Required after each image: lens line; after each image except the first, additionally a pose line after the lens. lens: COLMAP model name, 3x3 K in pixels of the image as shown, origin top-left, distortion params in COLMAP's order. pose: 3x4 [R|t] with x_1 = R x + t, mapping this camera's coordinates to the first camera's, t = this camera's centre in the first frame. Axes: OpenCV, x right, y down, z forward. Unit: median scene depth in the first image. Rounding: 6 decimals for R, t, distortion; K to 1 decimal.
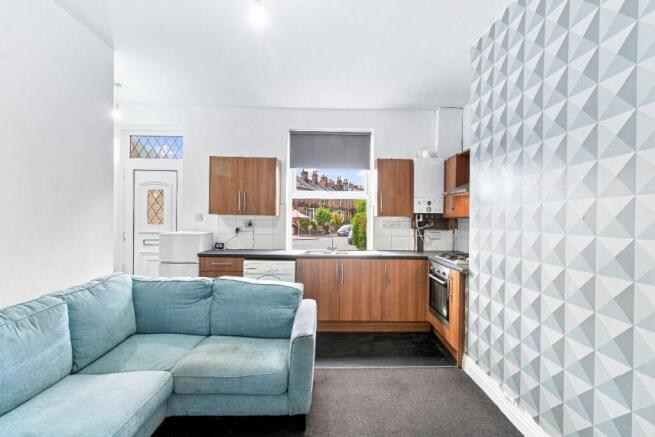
lens RADIAL K [[304.6, 0, 325.7], [0, 304.6, 219.8], [0, 0, 1]] dist [0.003131, 0.001381]
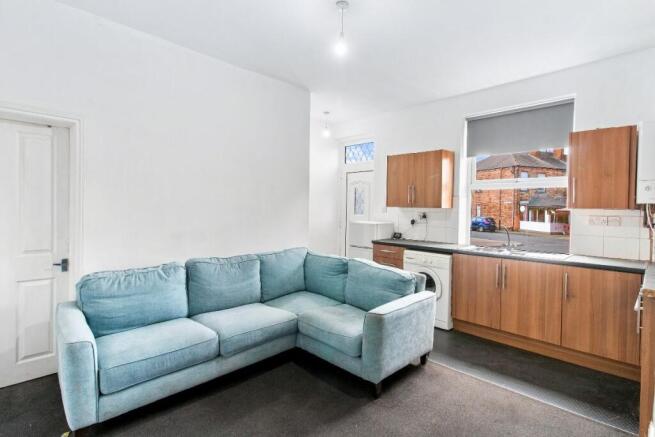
lens RADIAL K [[304.6, 0, 317.7], [0, 304.6, 207.4], [0, 0, 1]] dist [0.003131, 0.001381]
pose [[0.702340, -0.002099, -0.711839, 0.275686], [-0.010859, 0.999848, -0.013663, 0.002198], [0.711759, 0.017326, 0.702210, 0.022475]]
